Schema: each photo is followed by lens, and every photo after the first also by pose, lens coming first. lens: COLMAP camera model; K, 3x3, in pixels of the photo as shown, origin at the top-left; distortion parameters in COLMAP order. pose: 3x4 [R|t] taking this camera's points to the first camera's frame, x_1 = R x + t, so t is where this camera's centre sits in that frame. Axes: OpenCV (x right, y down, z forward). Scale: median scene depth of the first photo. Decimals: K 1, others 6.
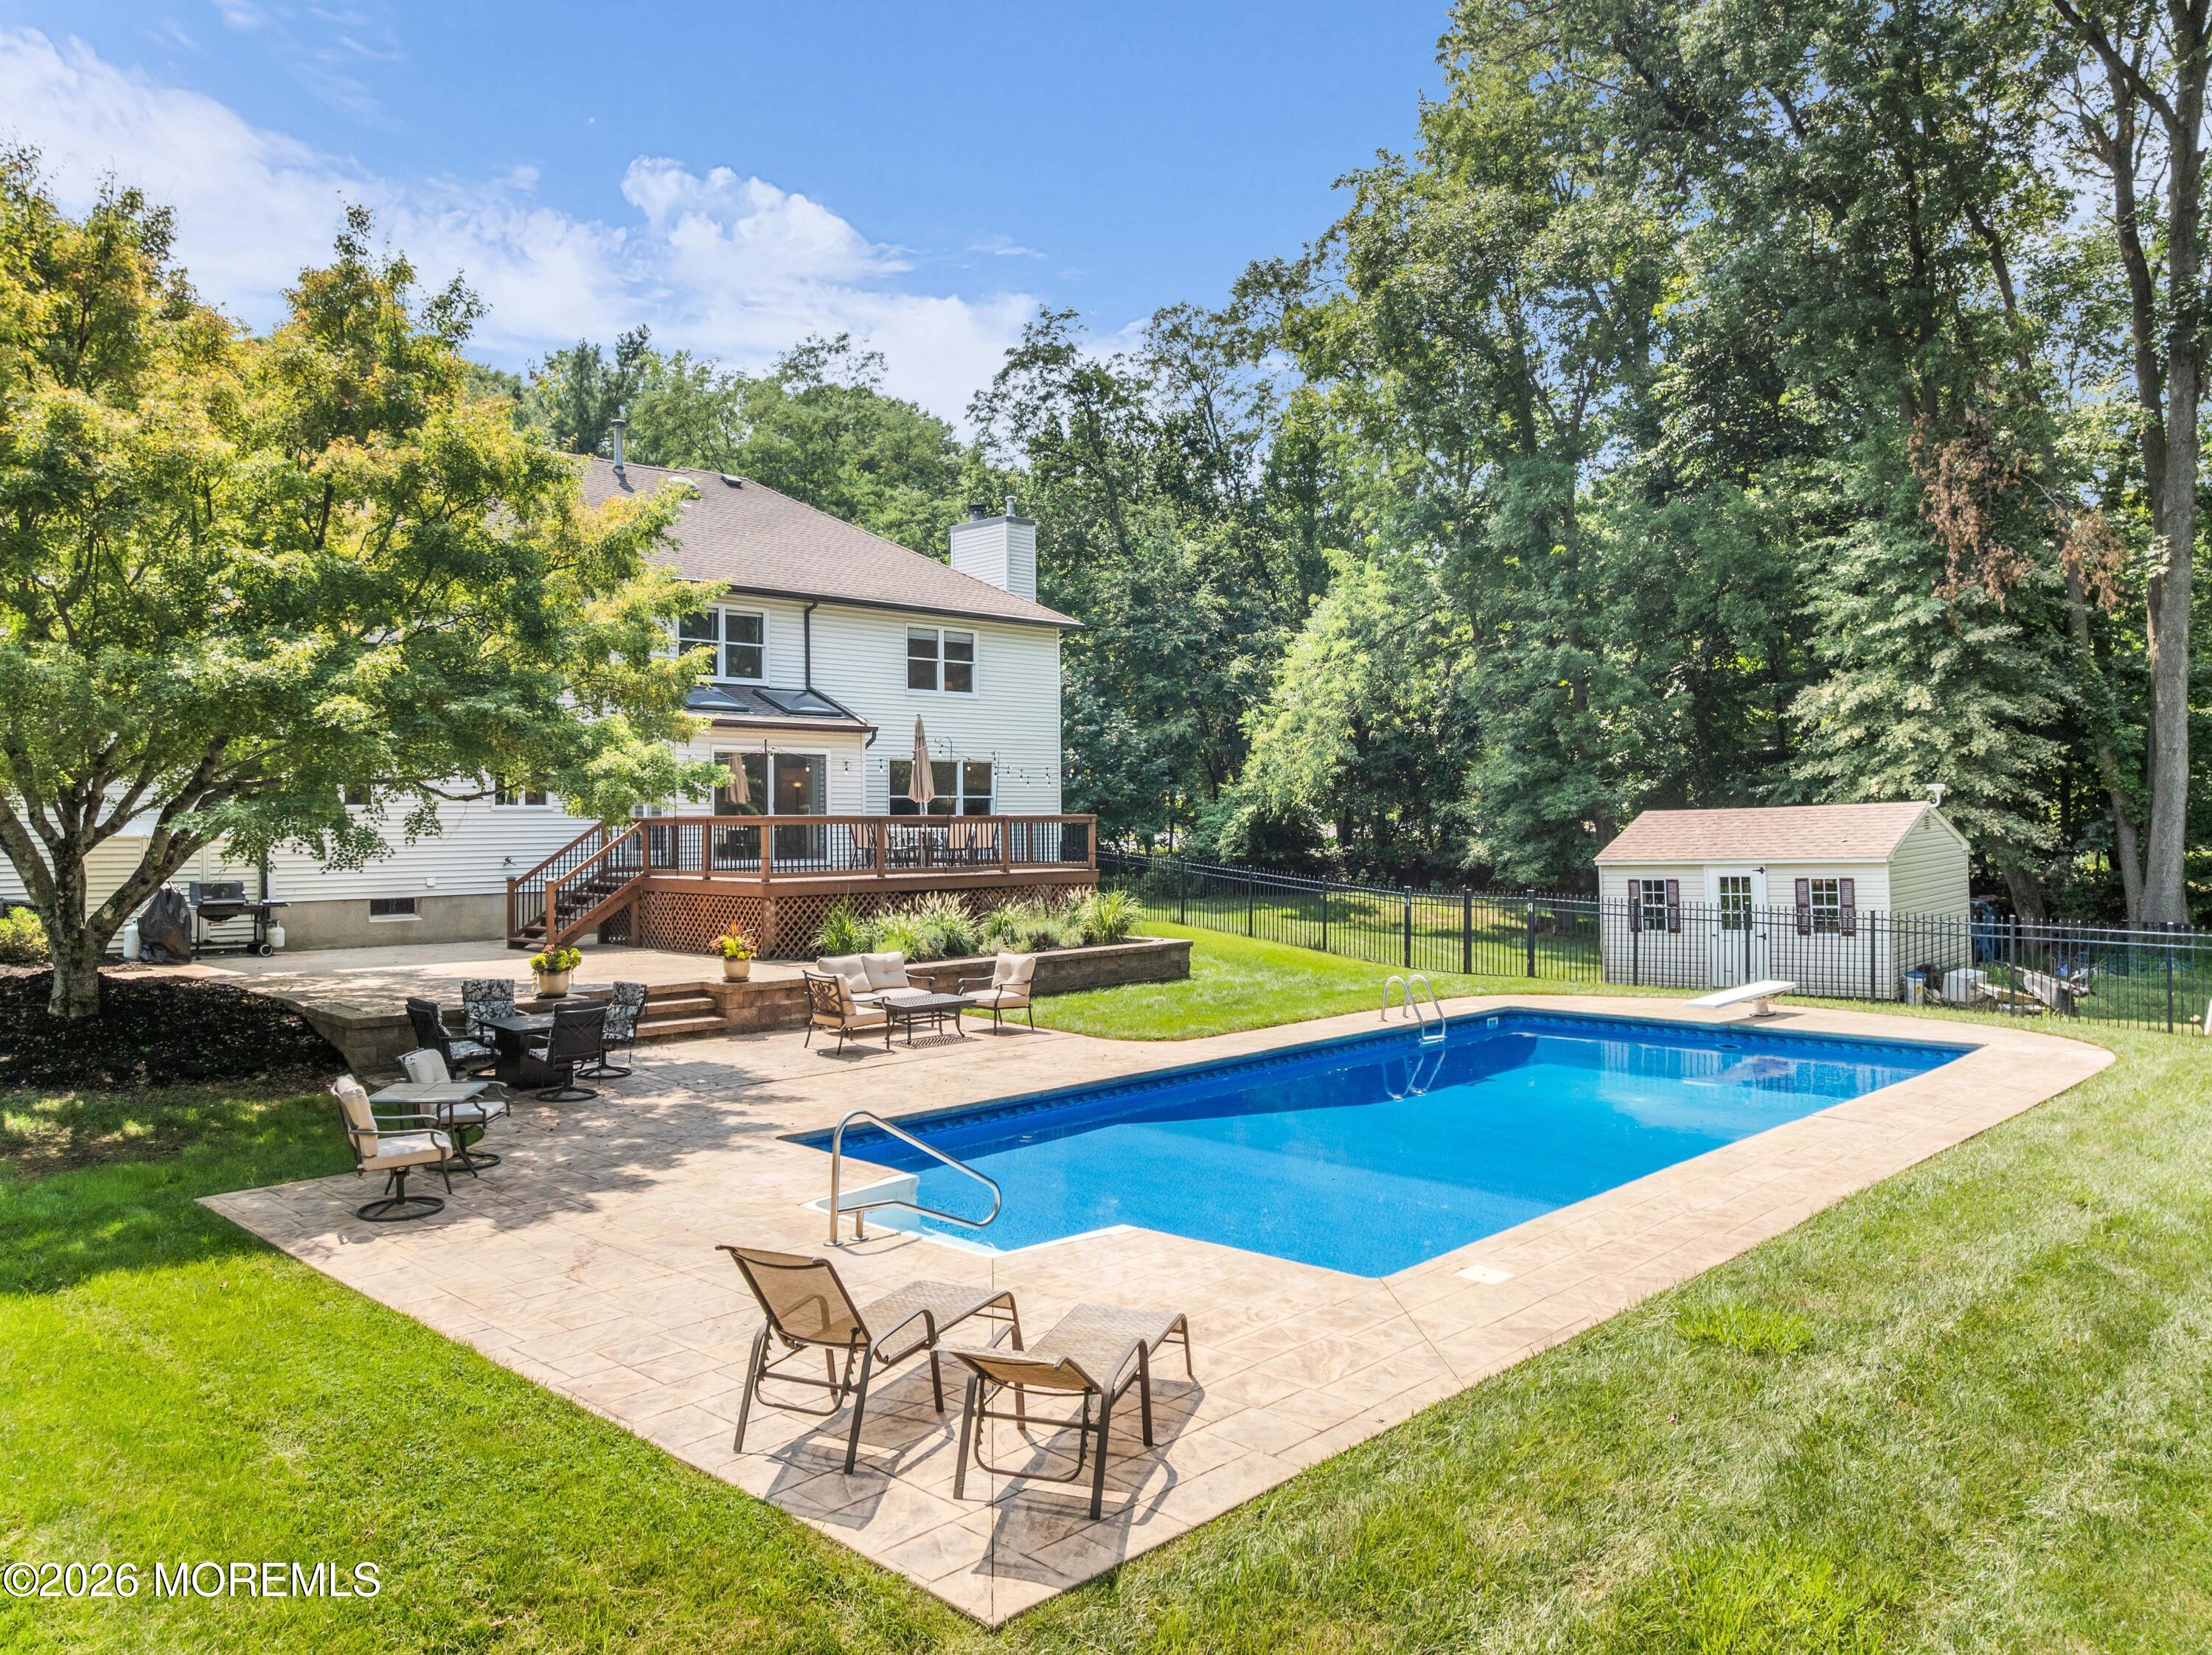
lens RADIAL K [[1609.6, 0, 1103.6], [0, 1609.6, 801.9], [0, 0, 1]] dist [-0.076413, 0.058363]
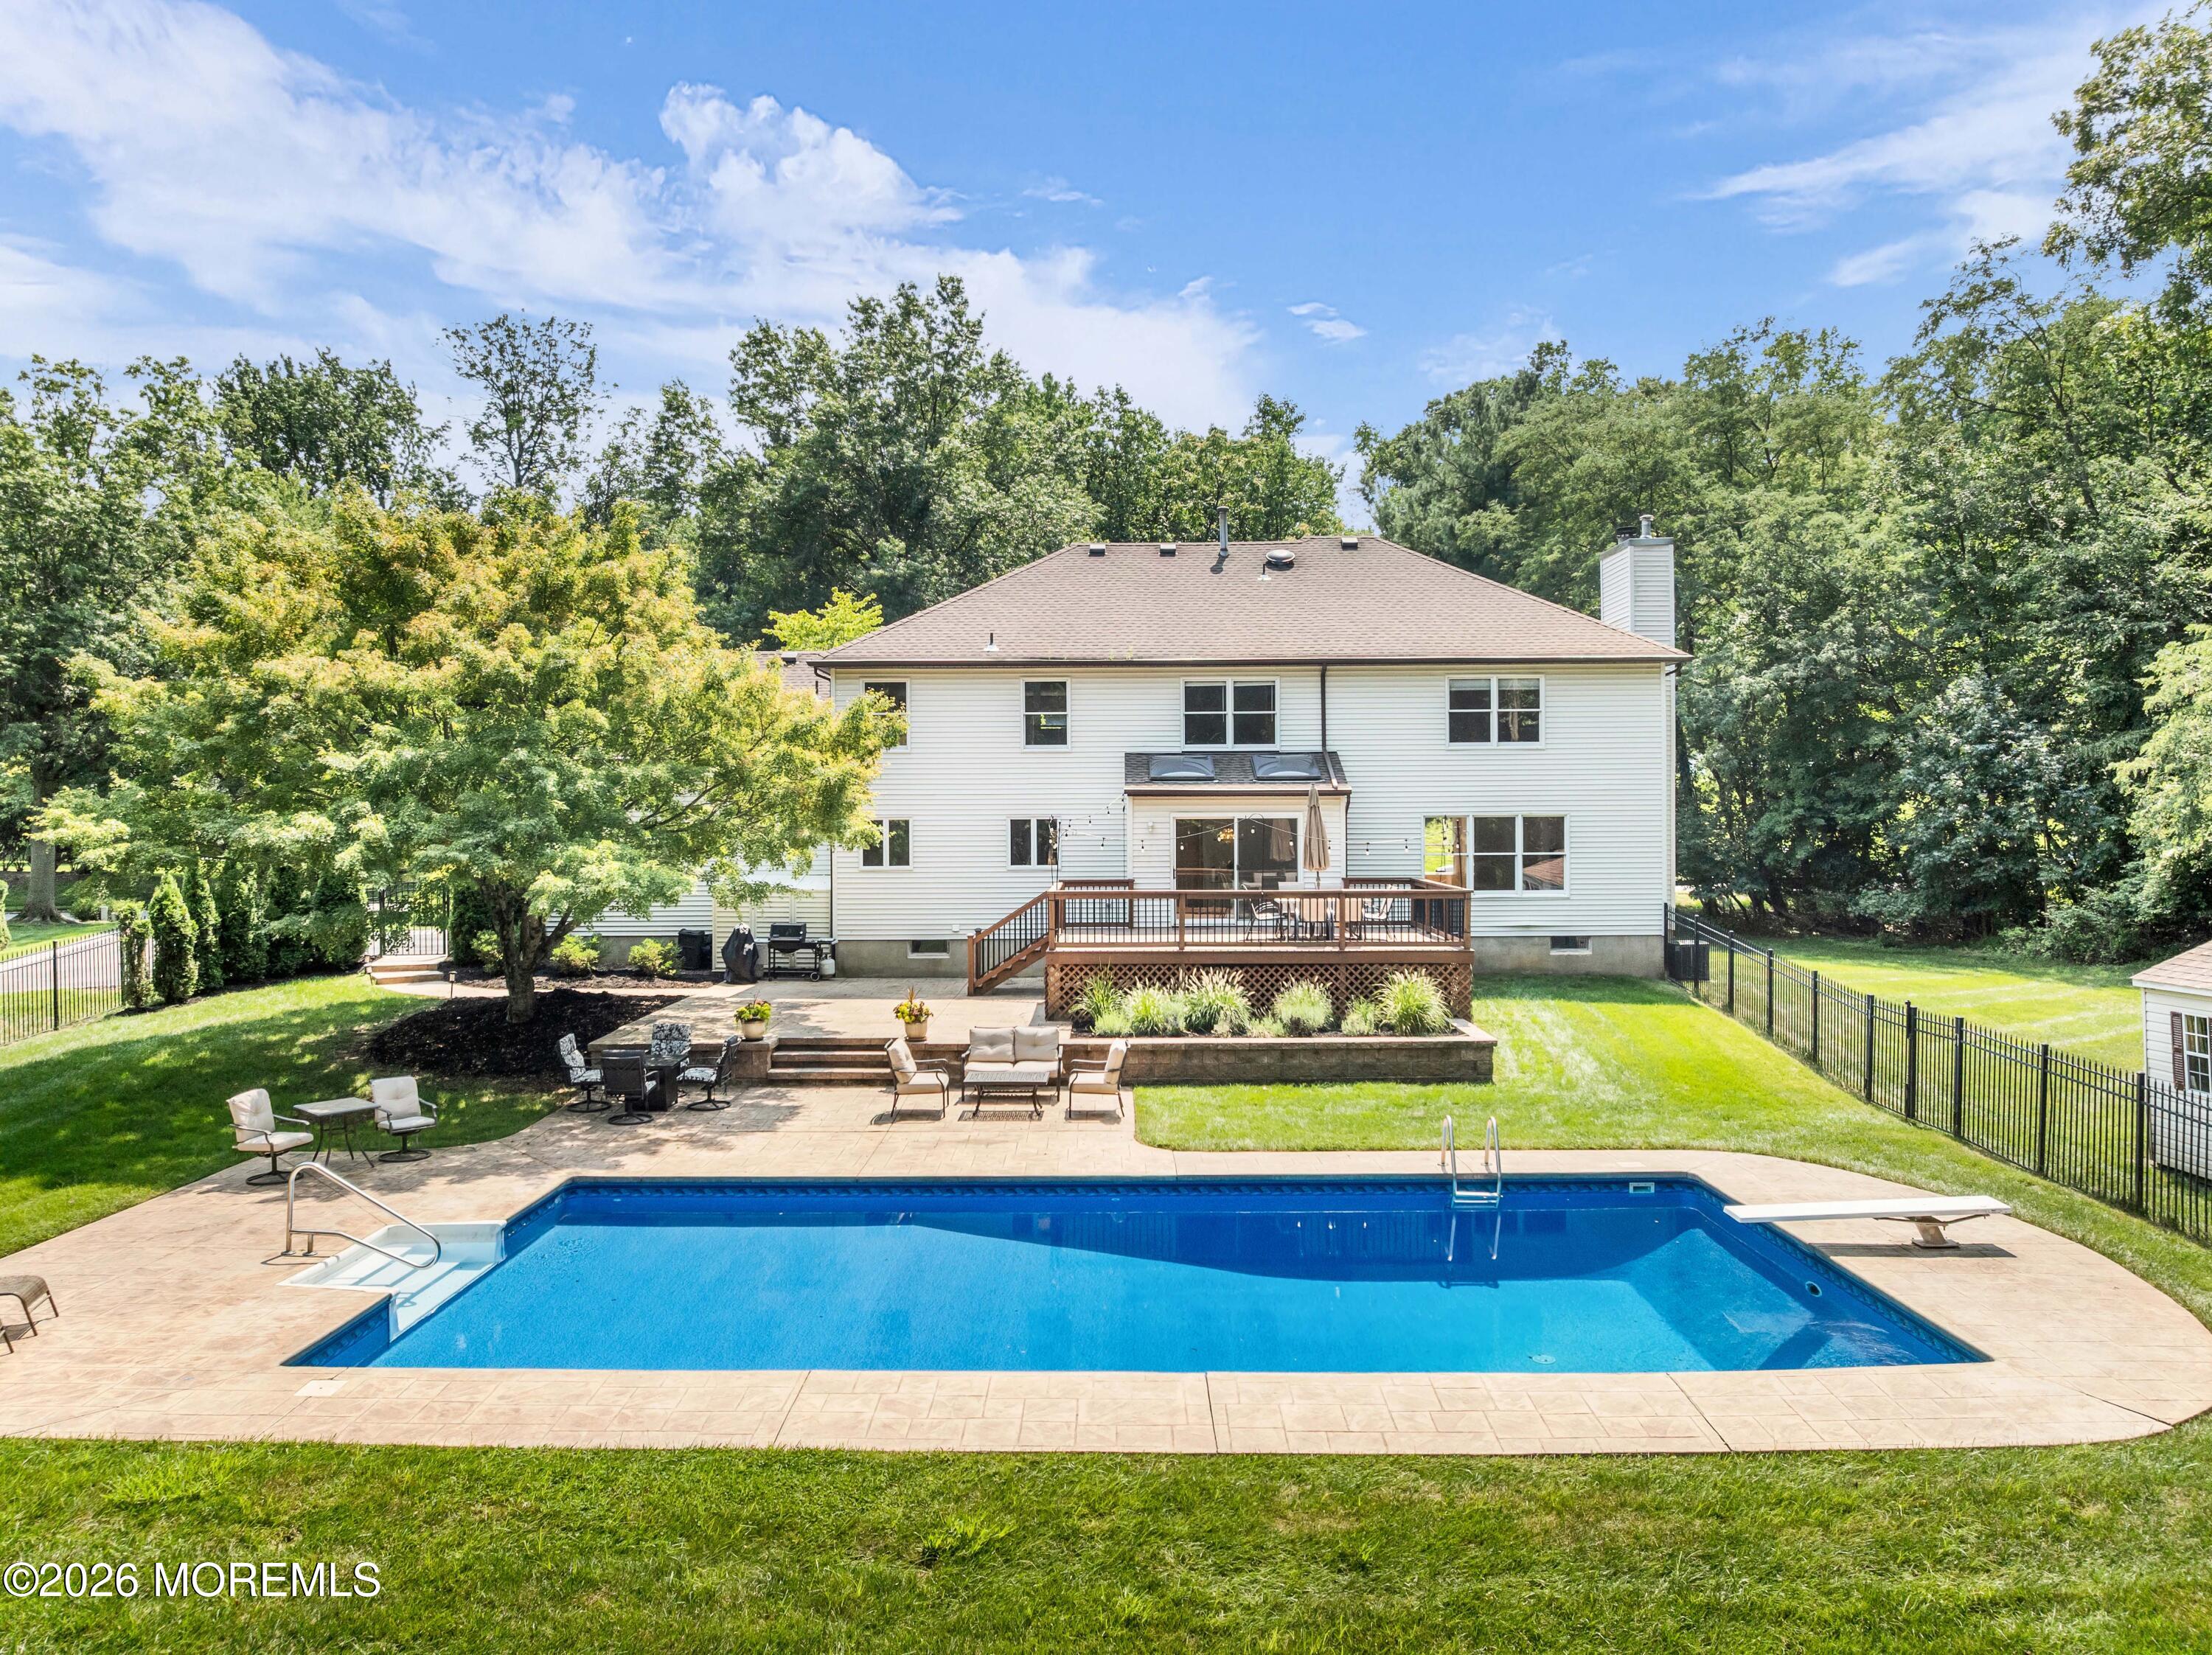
lens RADIAL K [[1609.6, 0, 1103.6], [0, 1609.6, 801.9], [0, 0, 1]] dist [-0.076413, 0.058363]
pose [[0.680021, -0.000716, -0.733192, 0.512196], [0.008276, 0.999943, 0.006700, -0.049481], [0.733146, -0.010624, 0.679989, 0.215516]]
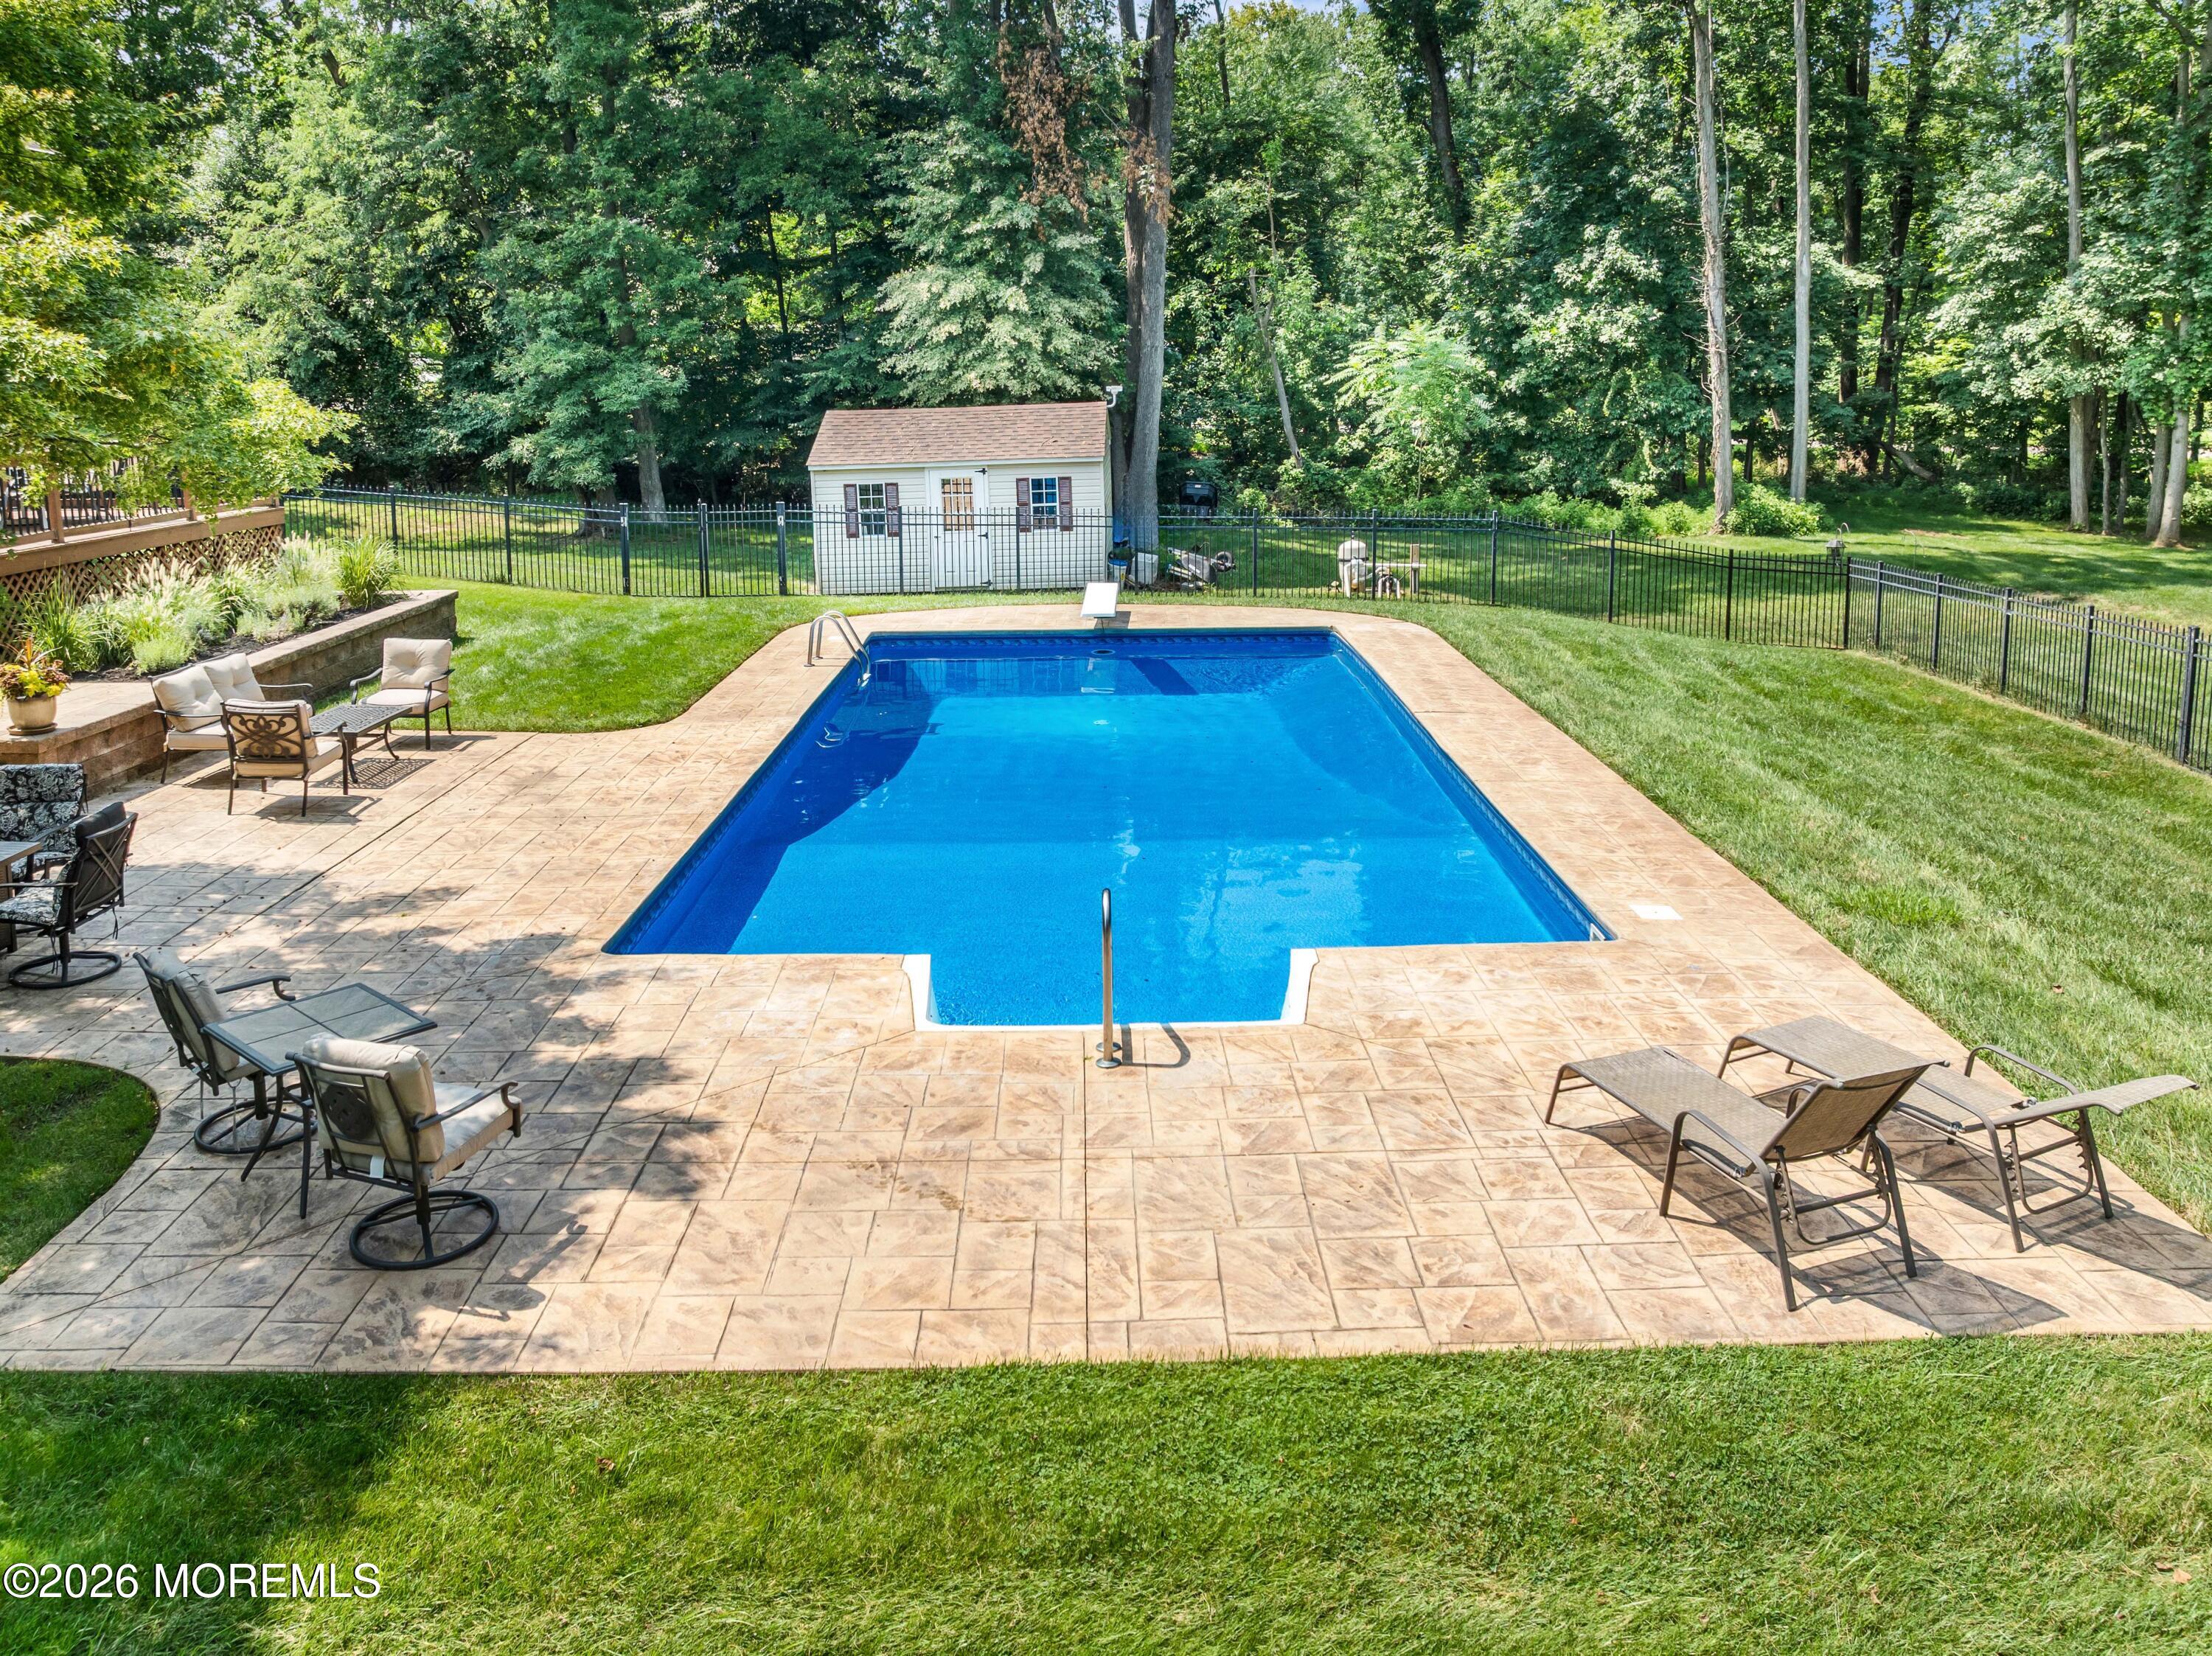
lens RADIAL K [[1669.4, 0, 1139.3], [0, 1669.4, 582.7], [0, 0, 1]] dist [-0.023523, -0.005508]
pose [[0.703477, -0.088671, 0.705165, -0.267346], [-0.003838, 0.991698, 0.128530, -0.023552], [-0.710707, -0.093124, 0.697297, 0.164576]]
